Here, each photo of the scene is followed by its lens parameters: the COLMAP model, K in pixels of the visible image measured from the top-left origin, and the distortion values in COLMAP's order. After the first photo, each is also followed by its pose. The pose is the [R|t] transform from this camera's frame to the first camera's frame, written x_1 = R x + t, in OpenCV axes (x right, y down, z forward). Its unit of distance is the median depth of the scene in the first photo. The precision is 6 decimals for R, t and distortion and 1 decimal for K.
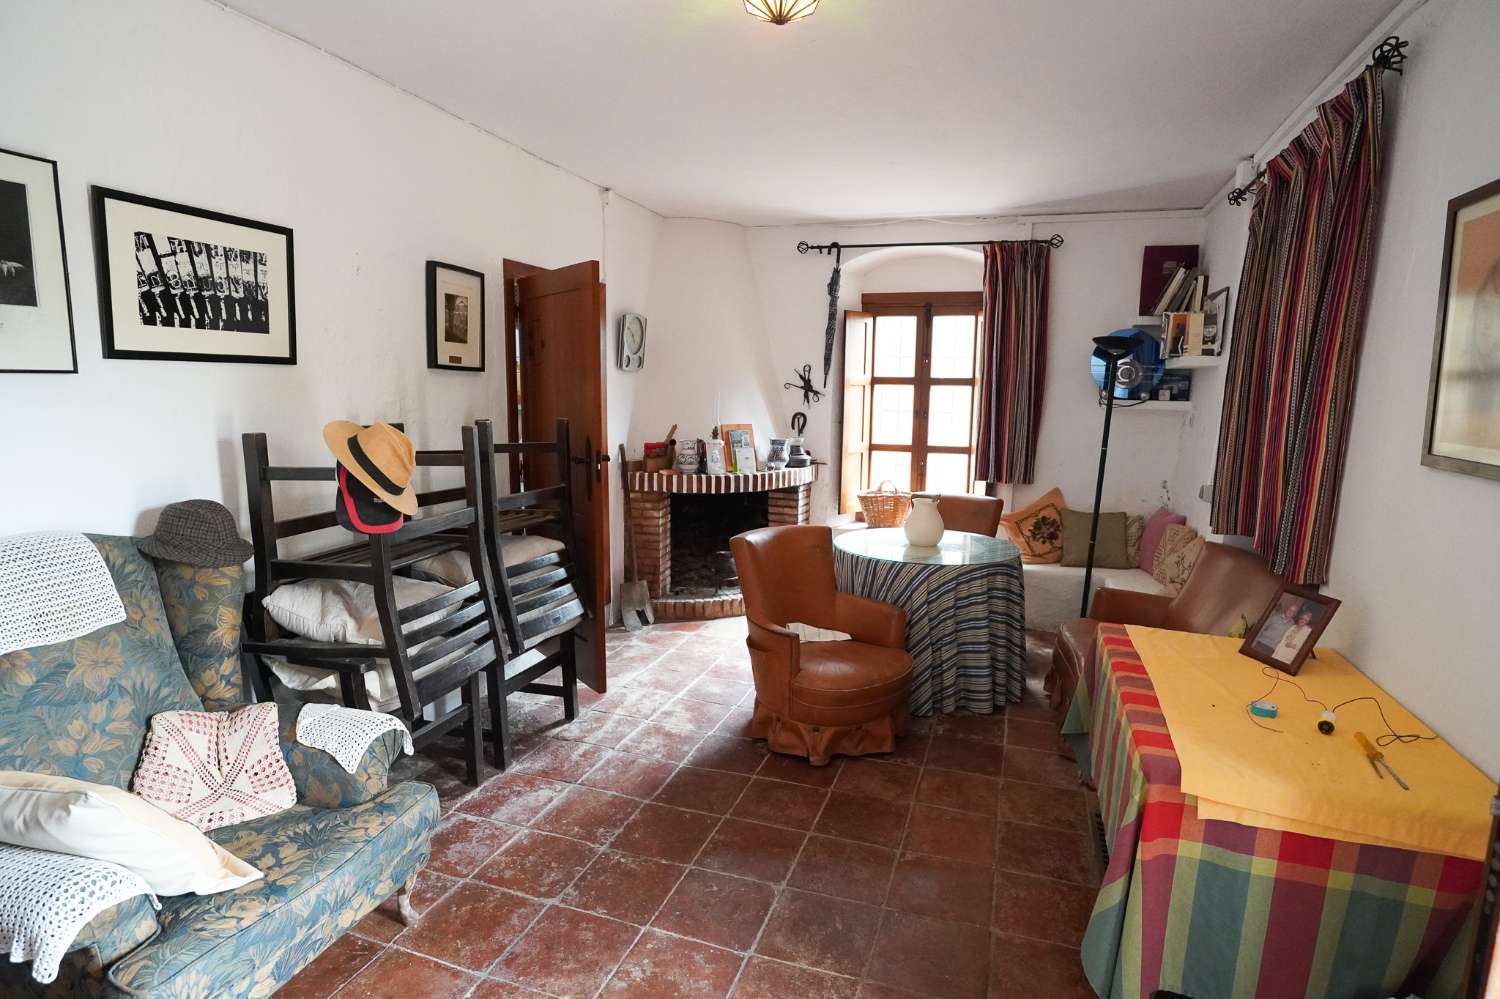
lens RADIAL K [[773.1, 0, 753.6], [0, 773.1, 497.6], [0, 0, 1]] dist [-0.004661, 0.000975]
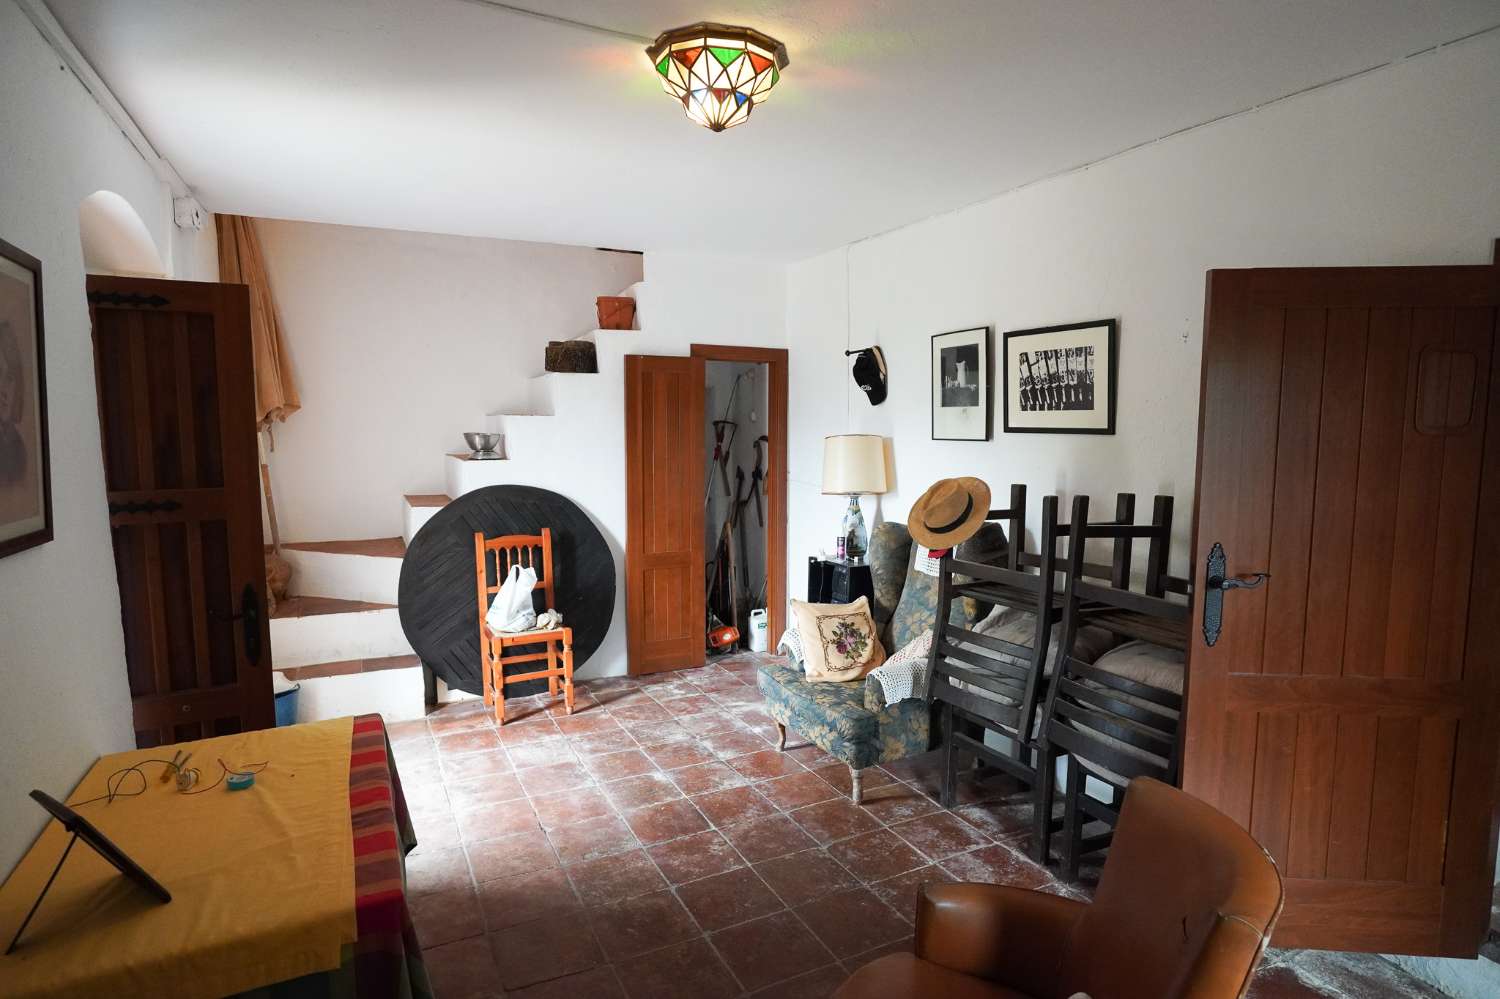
lens RADIAL K [[833.0, 0, 746.8], [0, 833.0, 493.4], [0, 0, 1]] dist [-0.030796, 0.007166]
pose [[-0.713546, 0.052305, -0.698653, 0.769096], [-0.106137, 0.977630, 0.181590, -0.296006], [0.692522, 0.203726, -0.692032, 1.749776]]
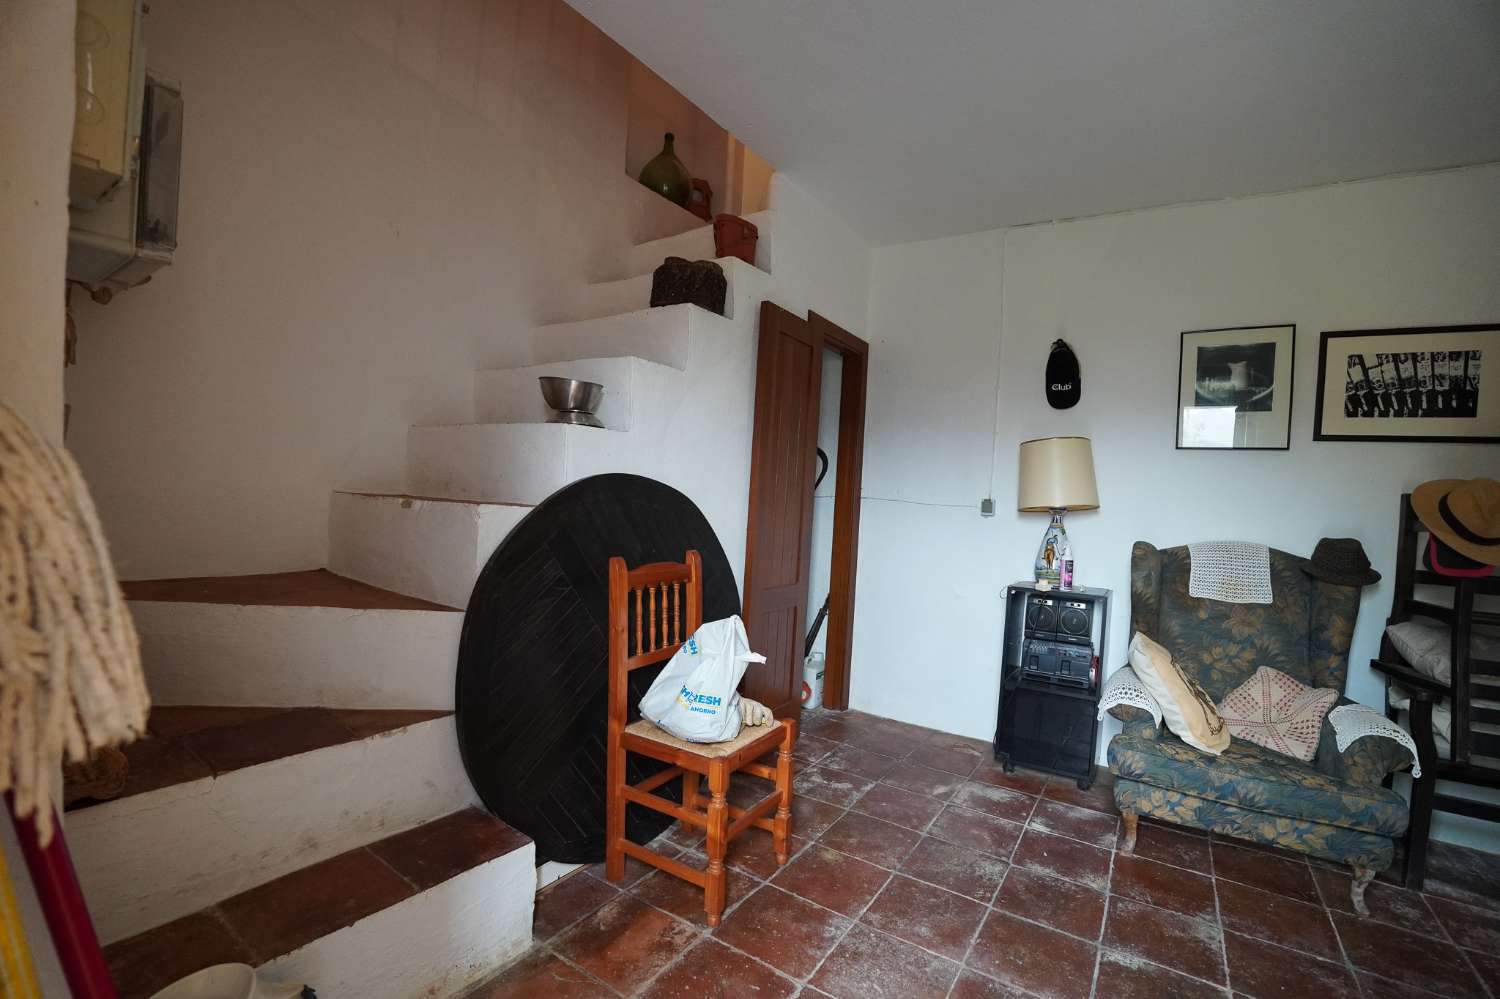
lens RADIAL K [[664.8, 0, 757.5], [0, 664.8, 500.7], [0, 0, 1]] dist [-0.036462, 0.002608]
pose [[-0.229718, -0.014307, -0.973152, 0.614889], [-0.203286, 0.978543, 0.033600, 0.108665], [0.951790, 0.205546, -0.227698, 0.246599]]
